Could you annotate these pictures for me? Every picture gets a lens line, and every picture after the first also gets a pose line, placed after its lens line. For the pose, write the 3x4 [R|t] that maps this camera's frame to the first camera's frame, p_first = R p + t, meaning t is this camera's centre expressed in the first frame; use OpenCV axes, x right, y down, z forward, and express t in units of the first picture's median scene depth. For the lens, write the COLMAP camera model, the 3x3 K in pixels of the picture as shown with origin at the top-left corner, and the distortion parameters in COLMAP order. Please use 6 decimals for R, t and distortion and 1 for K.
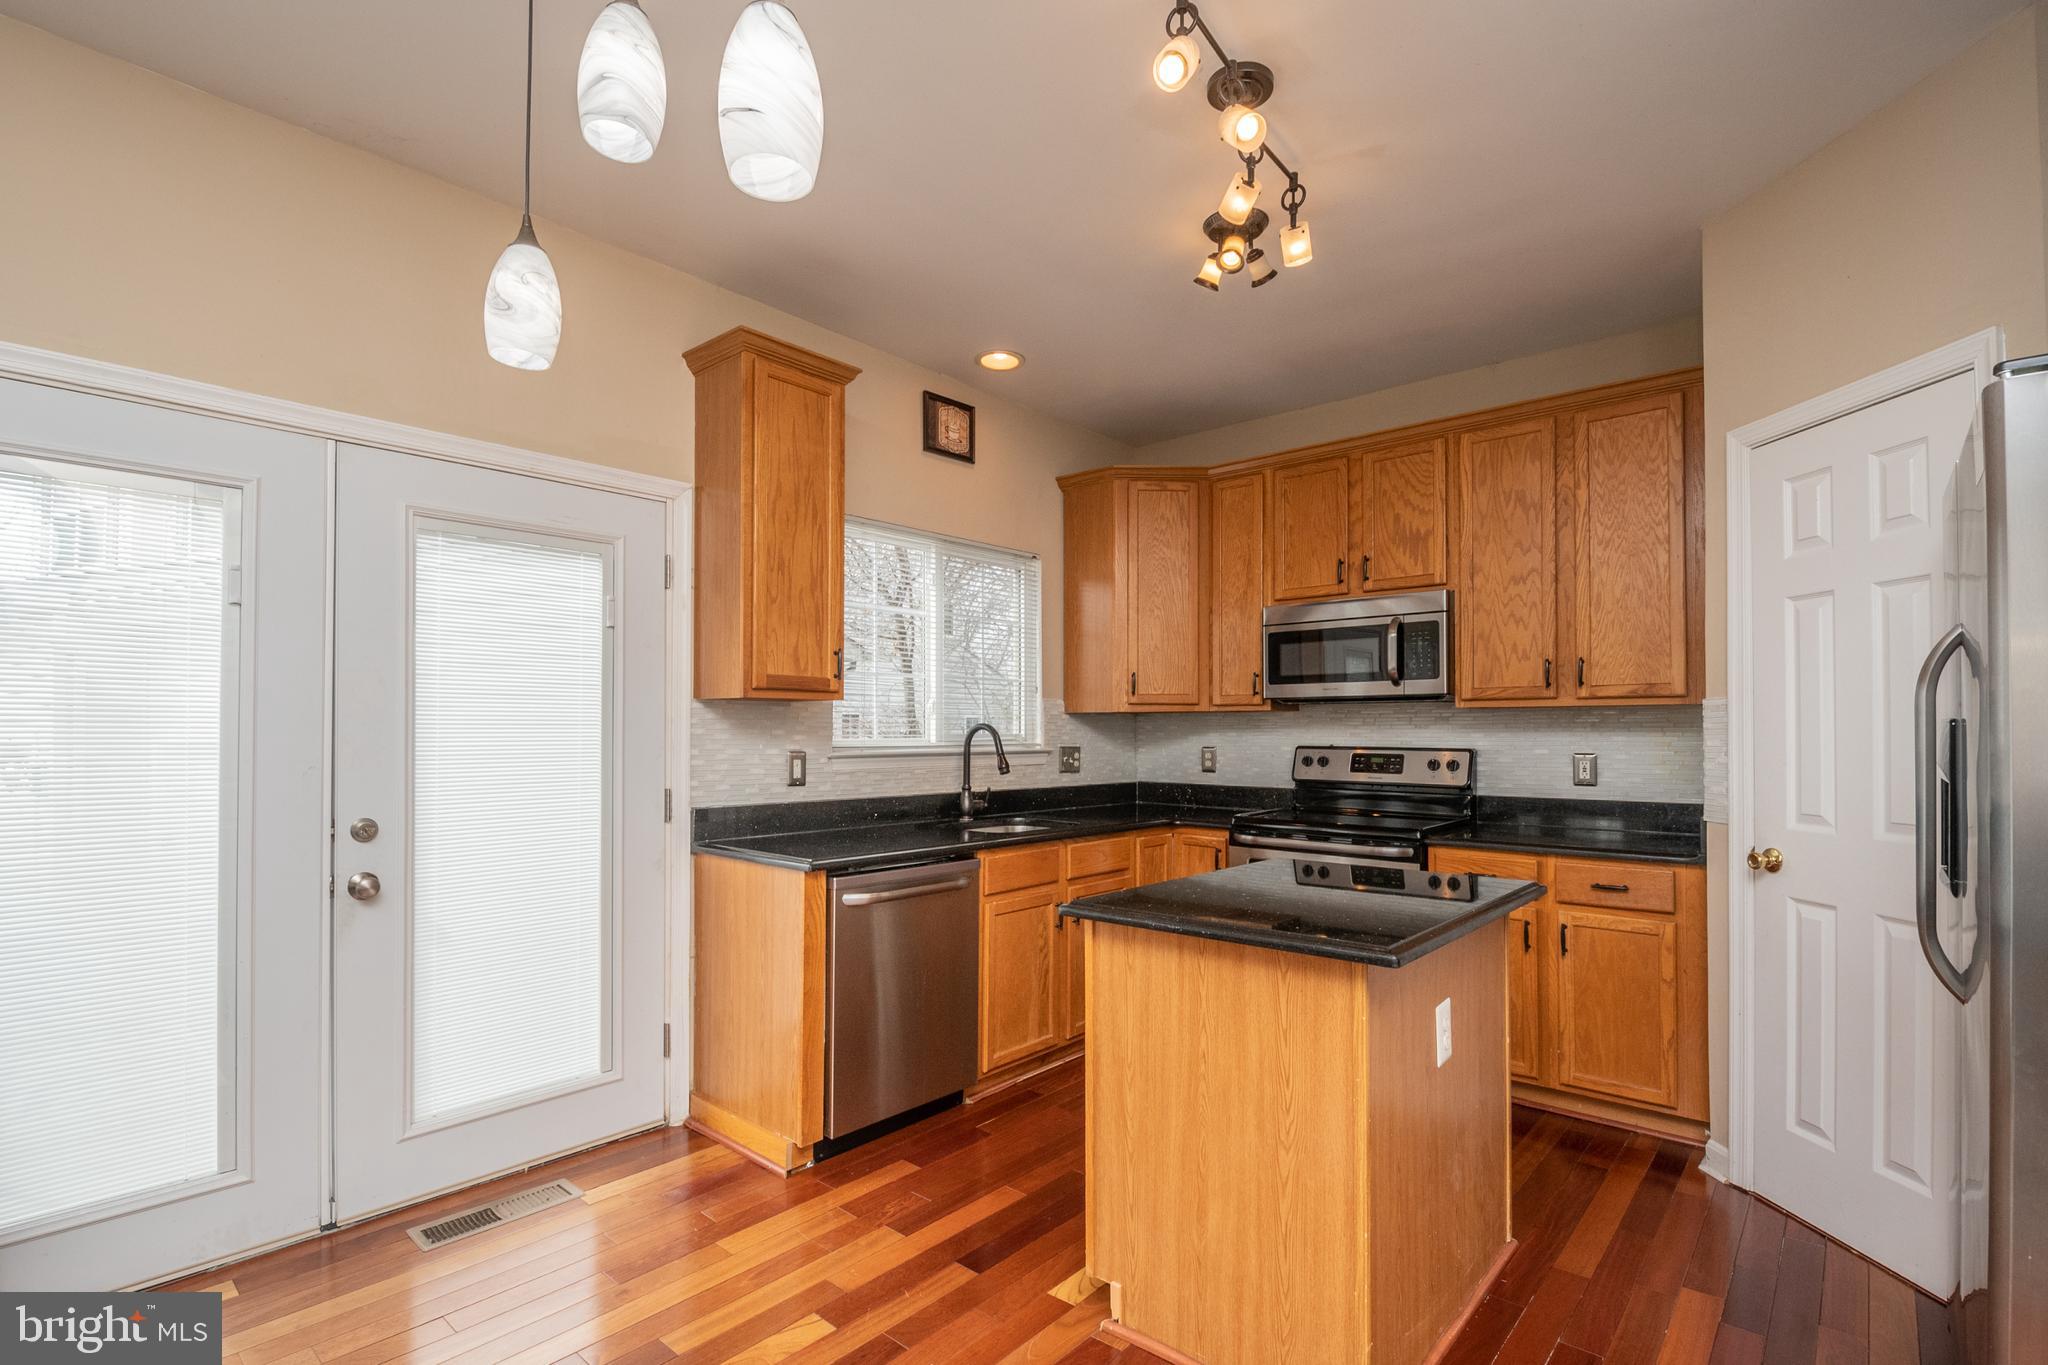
lens RADIAL K [[958.8, 0, 1036.7], [0, 958.8, 721.6], [0, 0, 1]] dist [-0.001525, -0.008221]
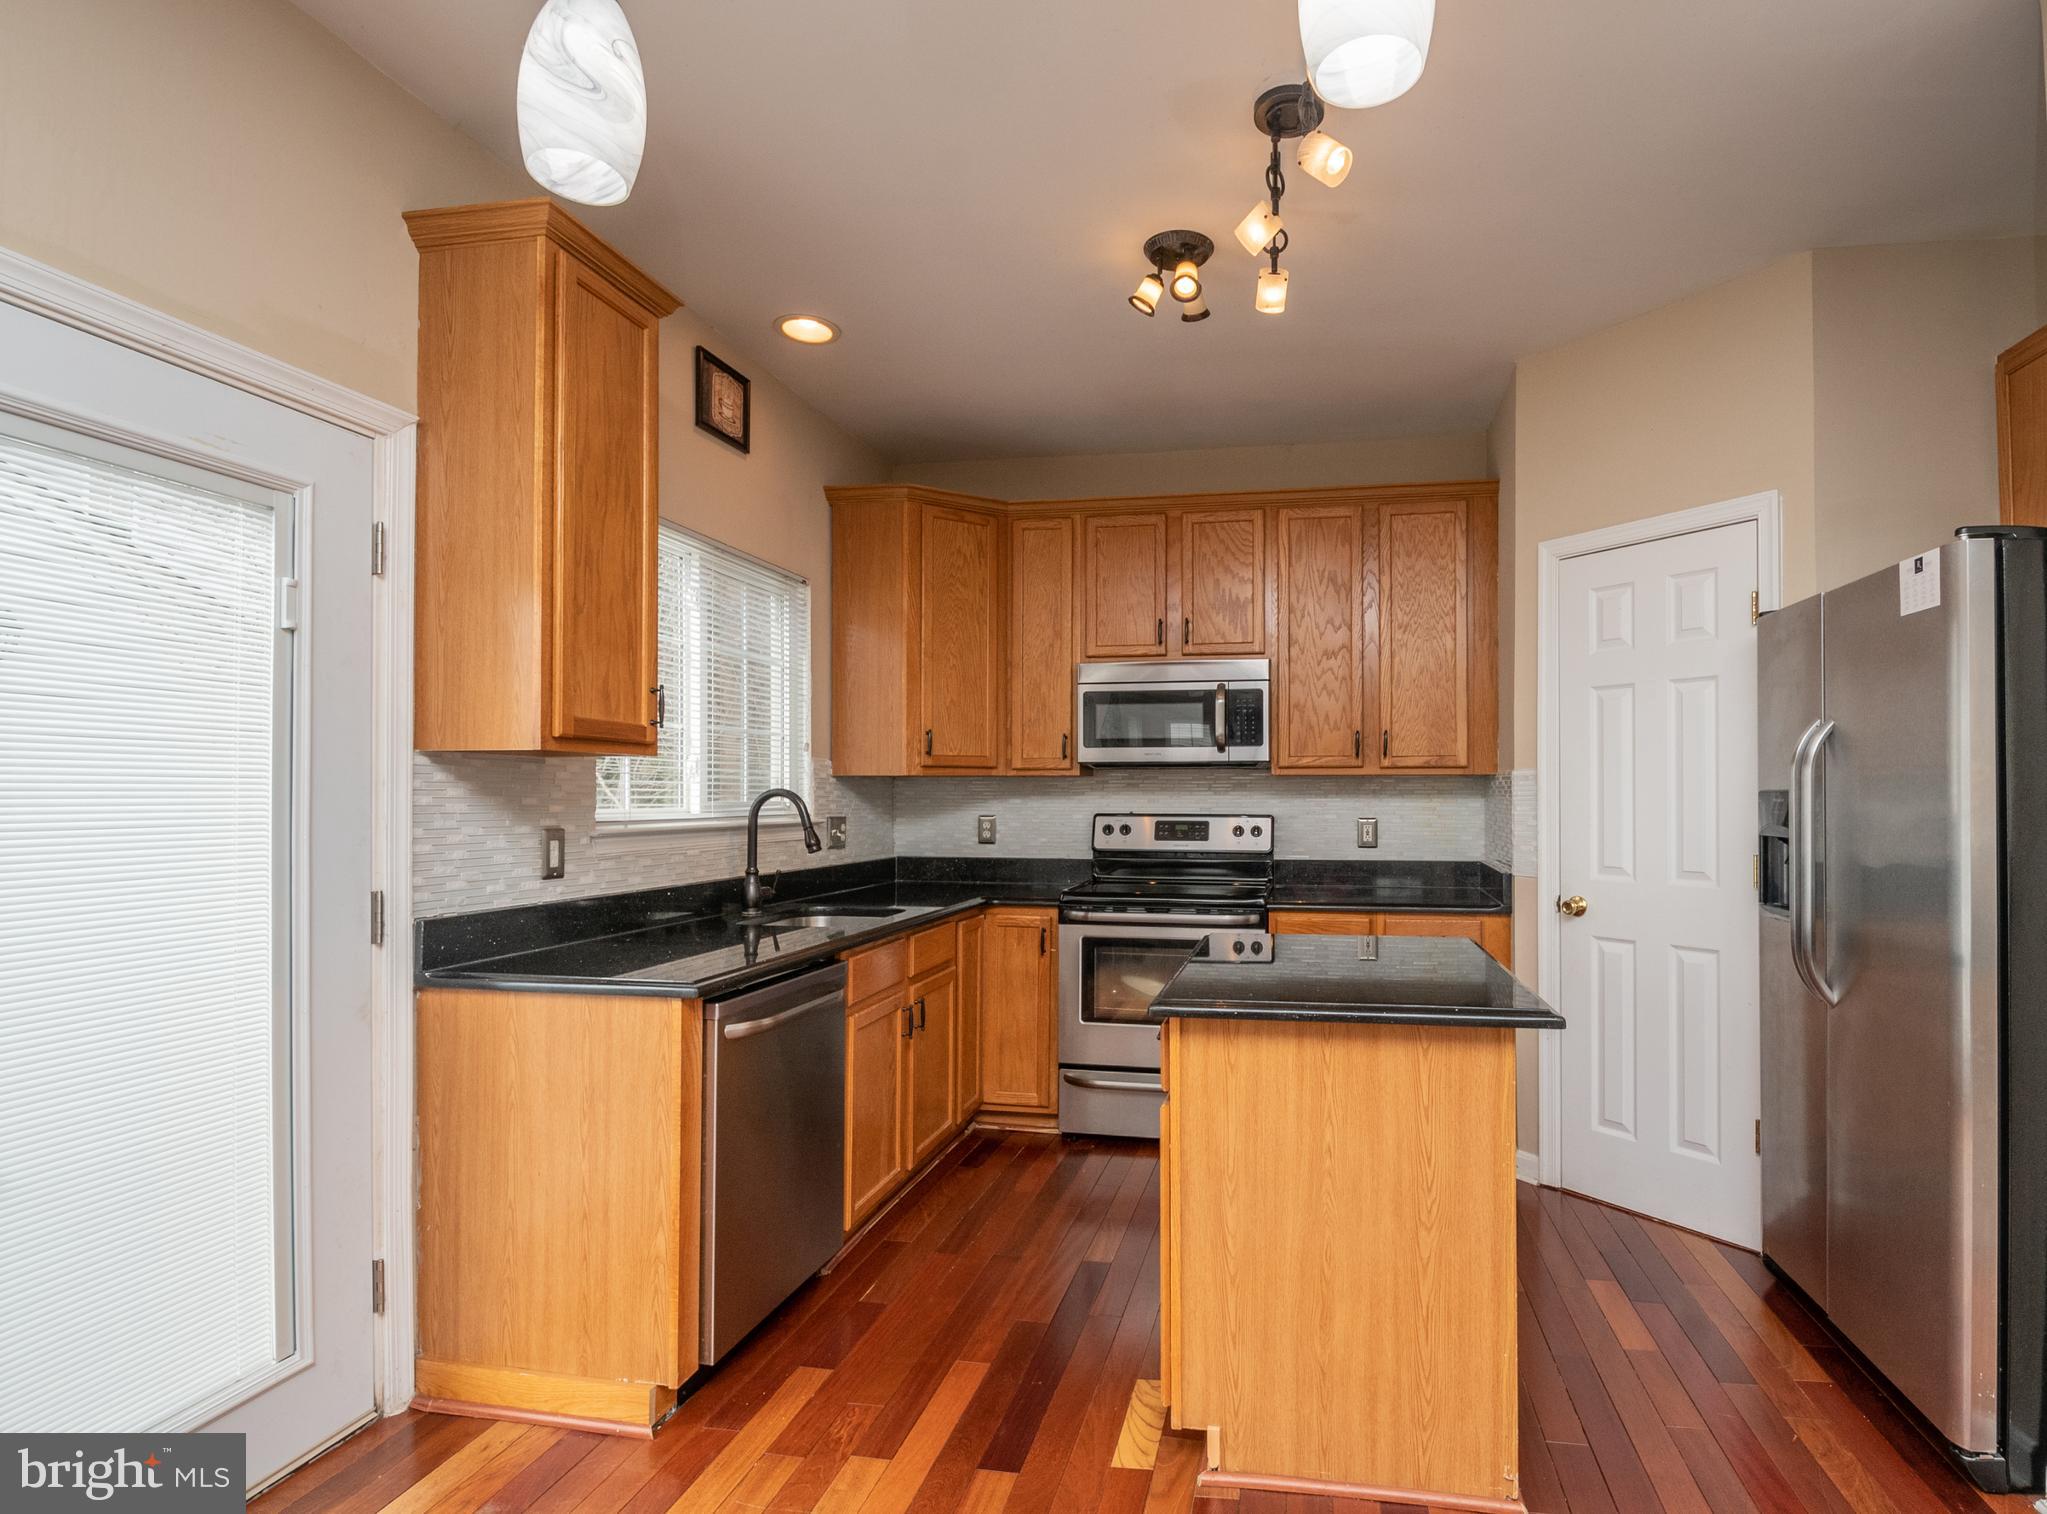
lens RADIAL K [[1048.4, 0, 1145.5], [0, 1048.4, 789.5], [0, 0, 1]] dist [0.003297, -0.009547]
pose [[0.849990, 0.003288, 0.526788, -0.312045], [-0.005601, 0.999980, 0.002795, -0.001657], [-0.526769, -0.005326, 0.849992, 0.139879]]
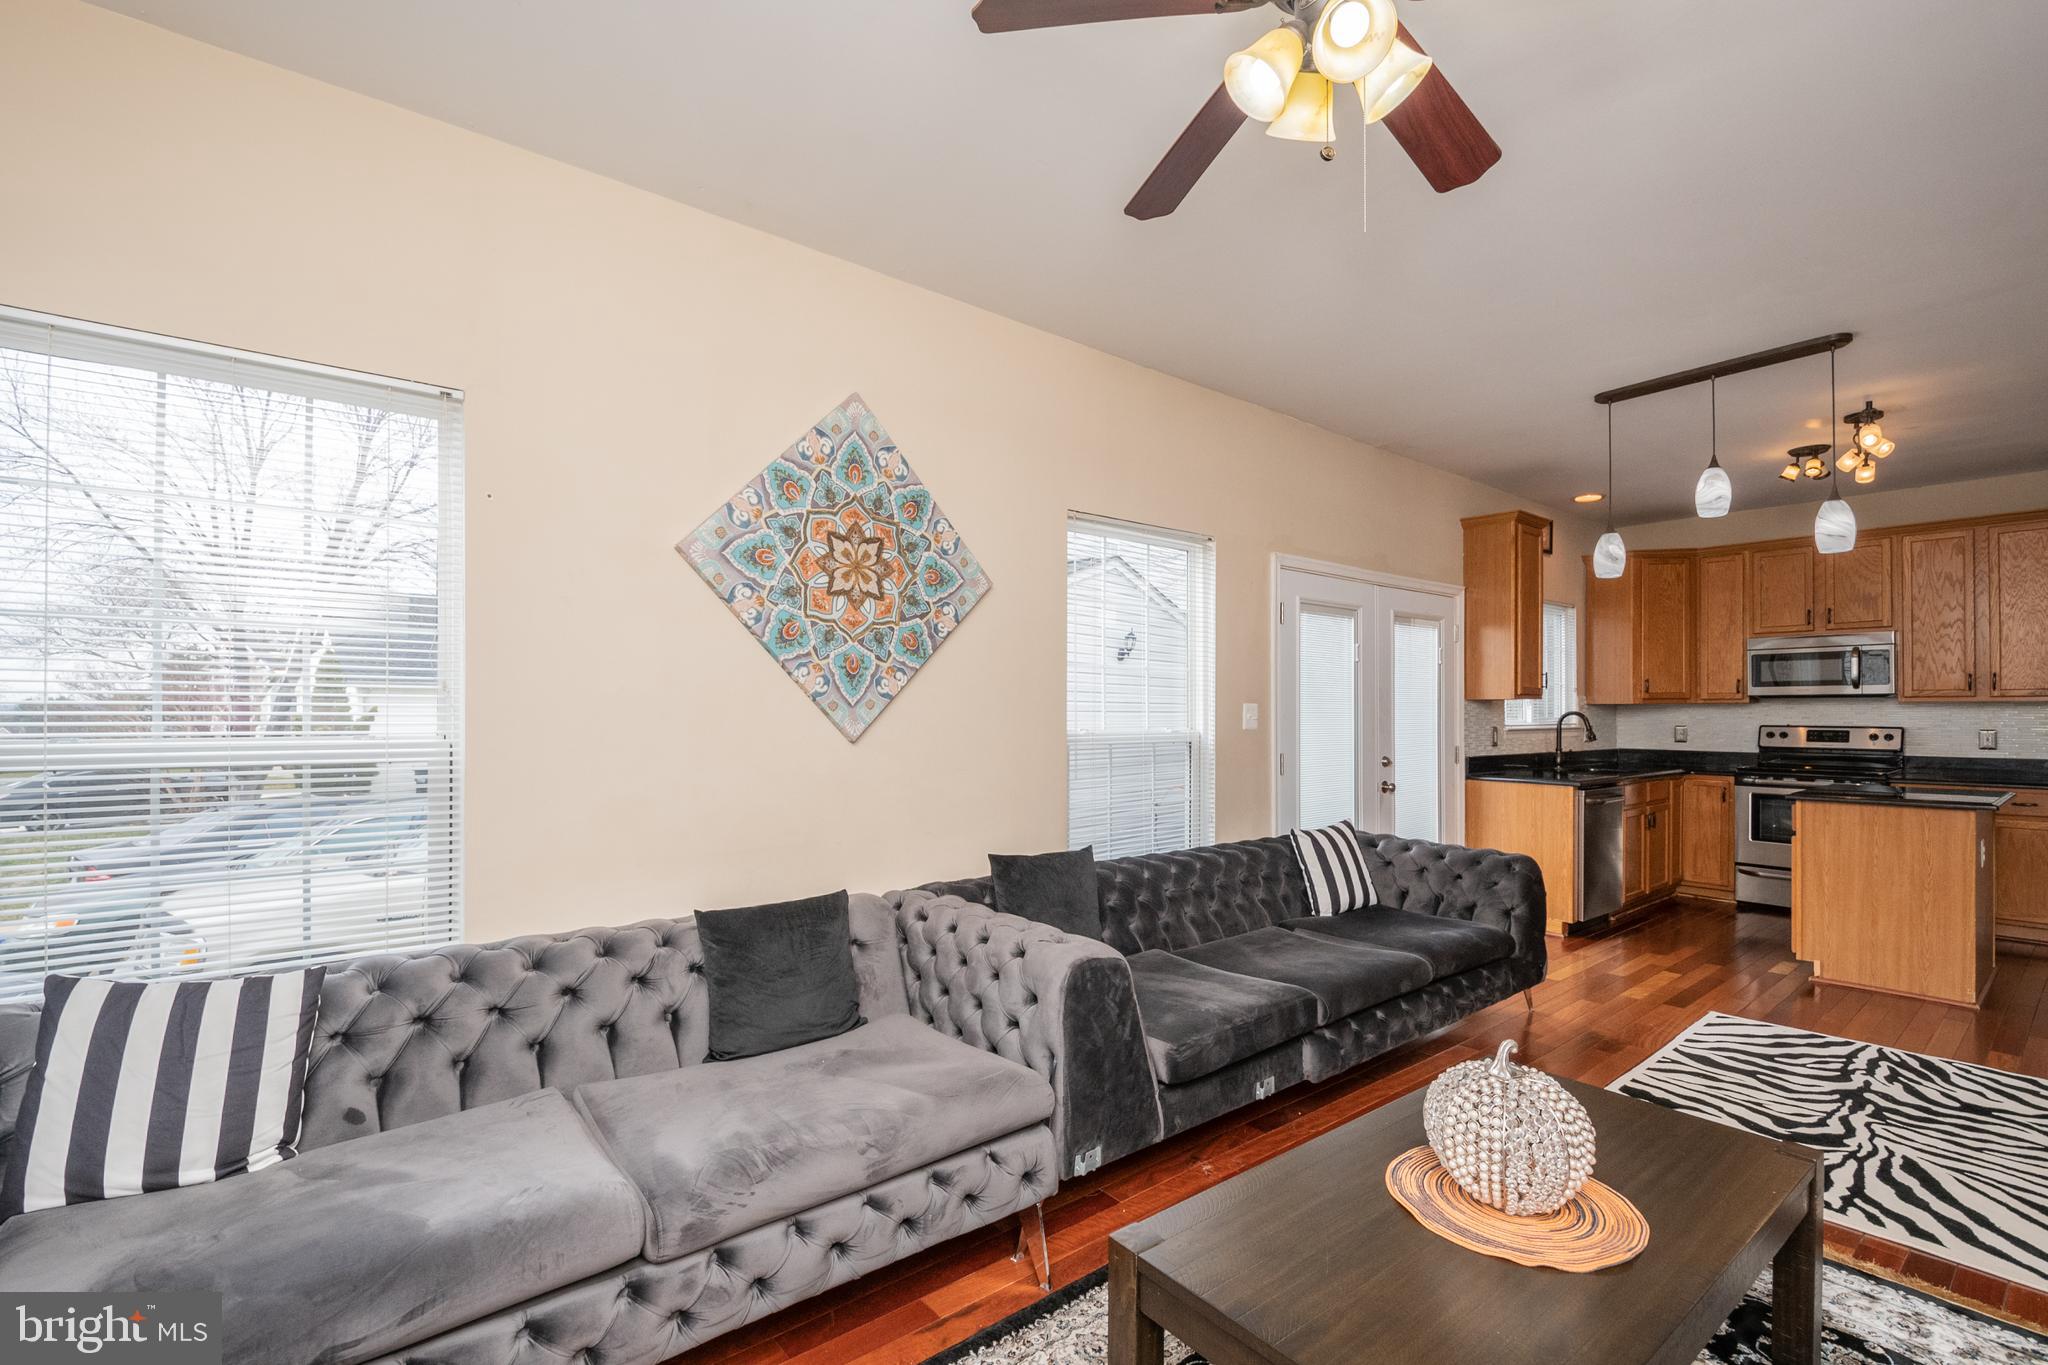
lens RADIAL K [[910.7, 0, 1016.9], [0, 910.7, 710.0], [0, 0, 1]] dist [0.005402, -0.011860]
pose [[0.983647, -0.001063, -0.180105, -0.906773], [0.002472, 0.999968, 0.007598, -0.018830], [0.180091, -0.007919, 0.983618, -0.944288]]
